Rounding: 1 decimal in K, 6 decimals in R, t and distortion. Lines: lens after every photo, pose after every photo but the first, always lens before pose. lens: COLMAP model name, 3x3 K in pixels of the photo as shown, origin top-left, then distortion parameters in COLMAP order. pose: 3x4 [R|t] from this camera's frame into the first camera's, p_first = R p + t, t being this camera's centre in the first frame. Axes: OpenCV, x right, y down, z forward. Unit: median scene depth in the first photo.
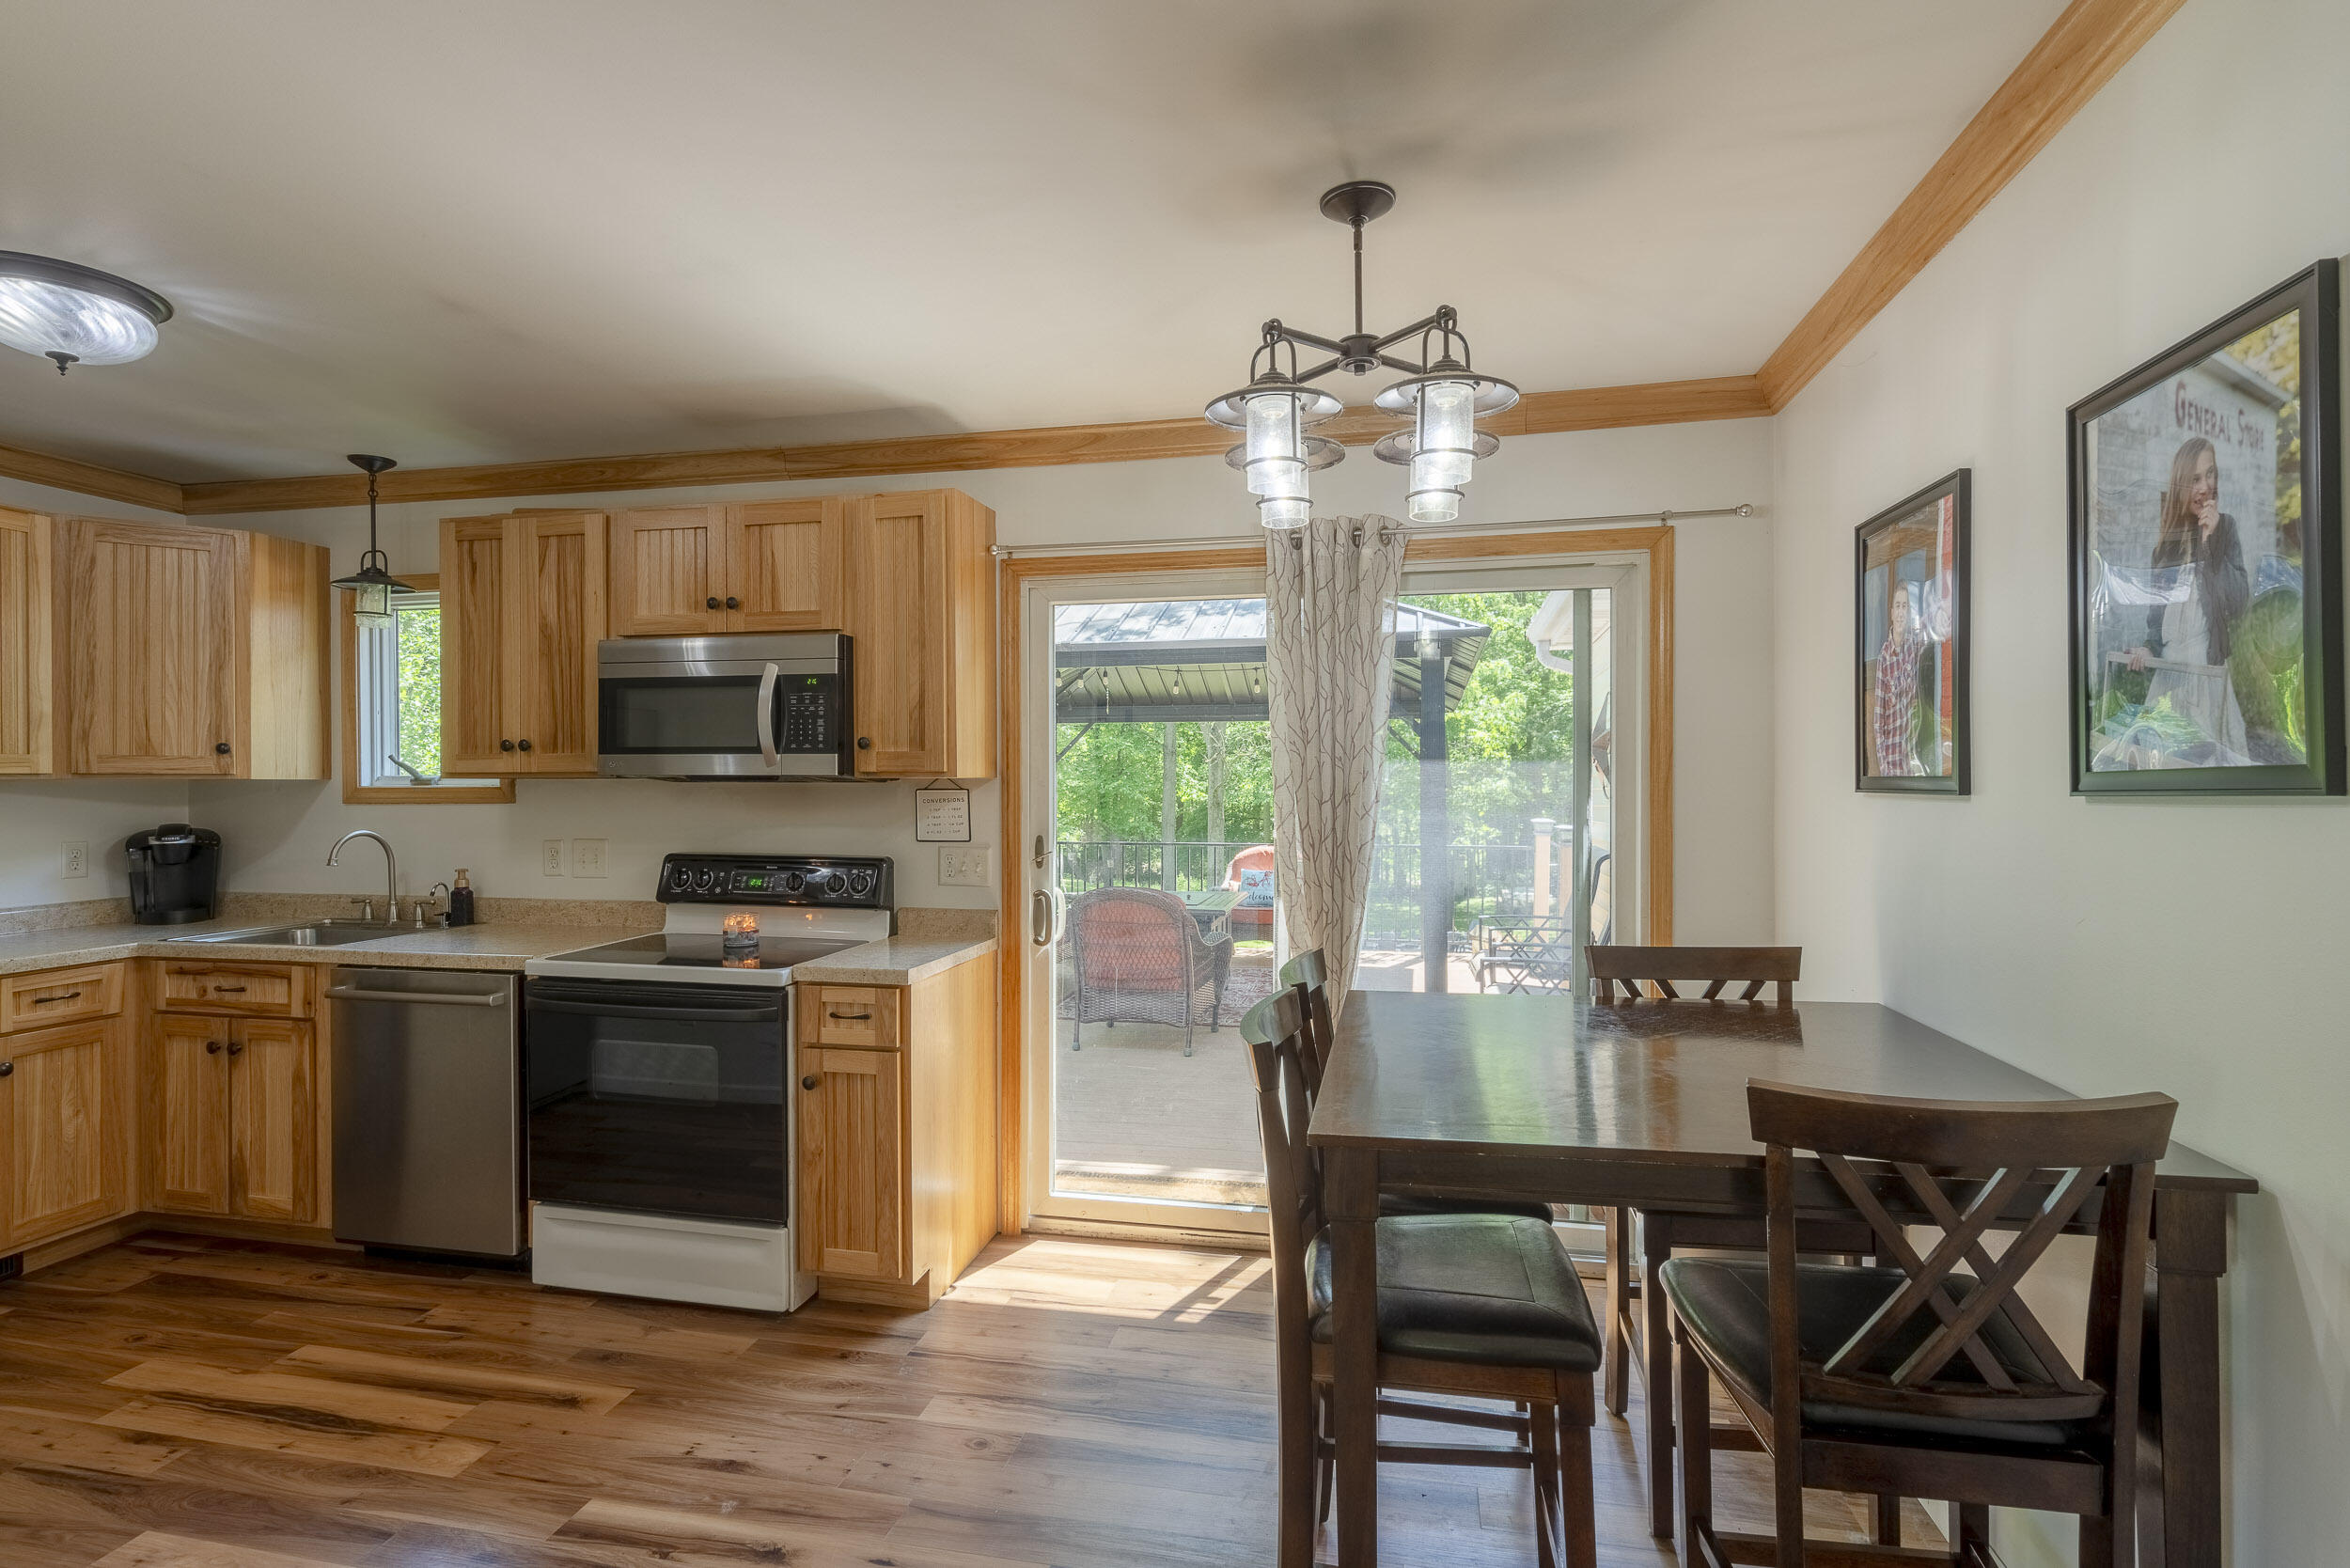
lens RADIAL K [[1175.5, 0, 1173.0], [0, 1175.5, 781.6], [0, 0, 1]] dist [0.009055, -0.002019]
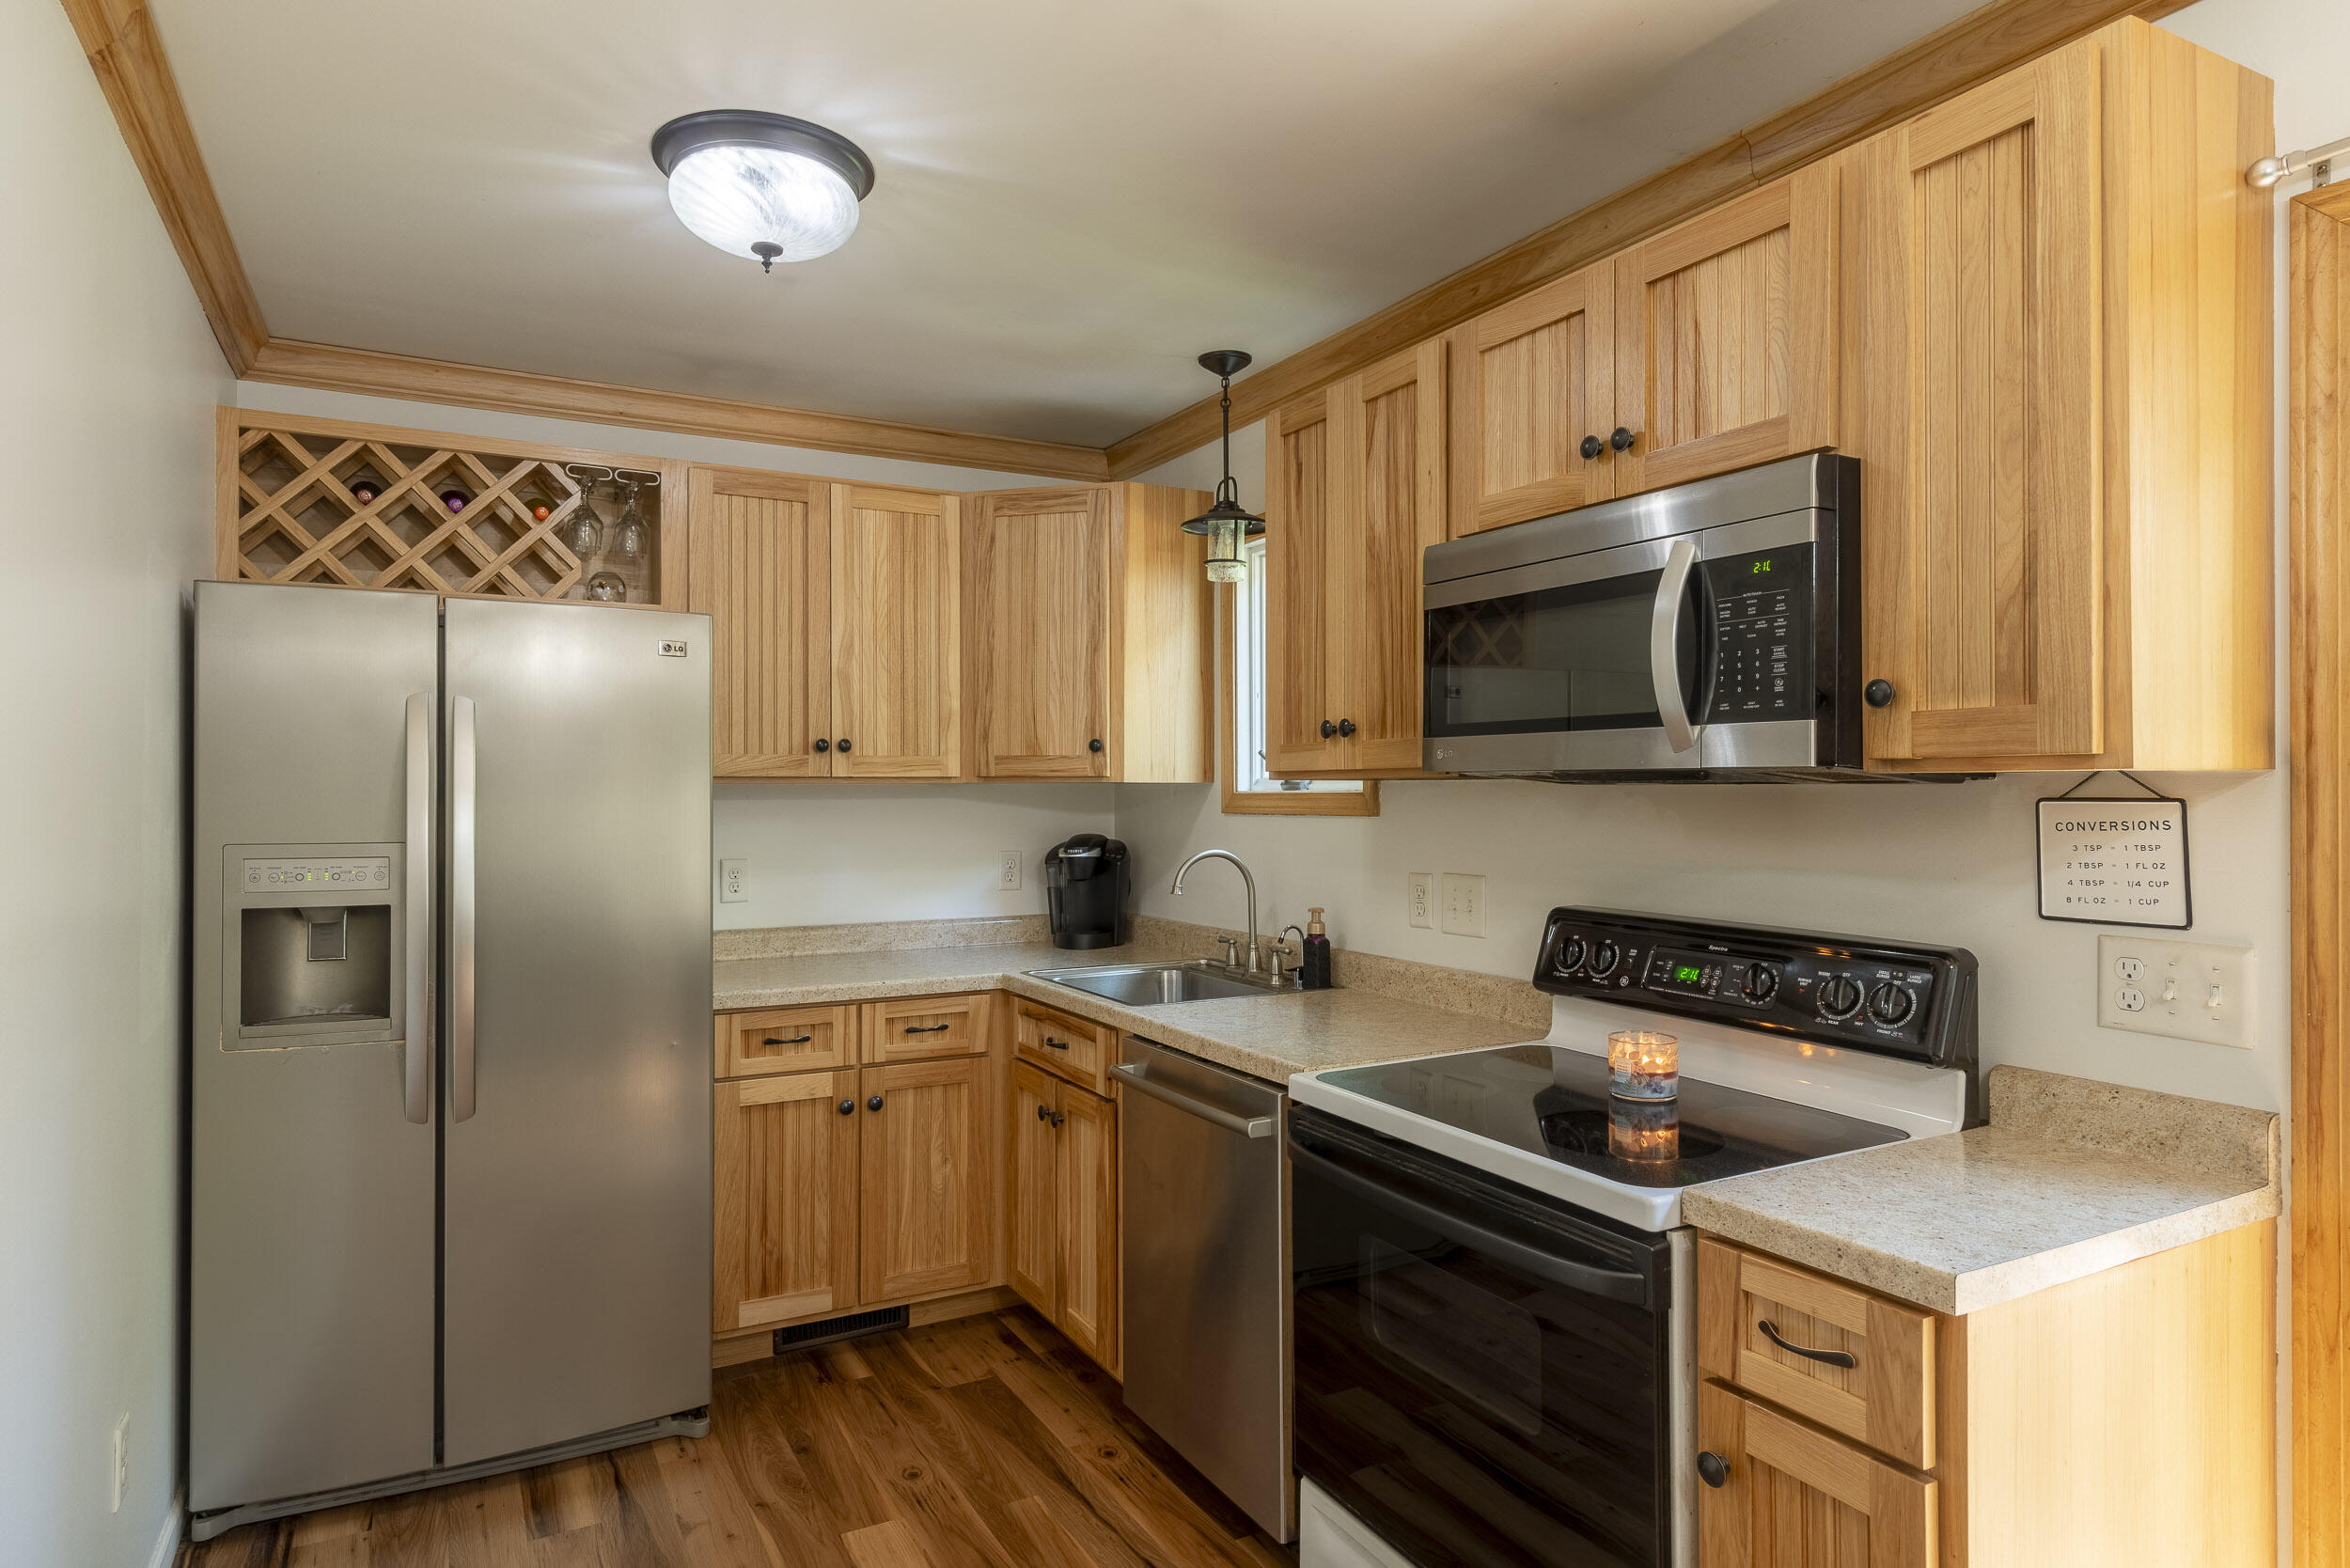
lens RADIAL K [[1347.0, 0, 1181.5], [0, 1347.0, 791.2], [0, 0, 1]] dist [0.005077, 0.004462]
pose [[0.658859, 0.000859, -0.752266, -0.053549], [0.000654, 0.999998, 0.001716, 0.002688], [0.752266, -0.001622, 0.658858, 0.453689]]
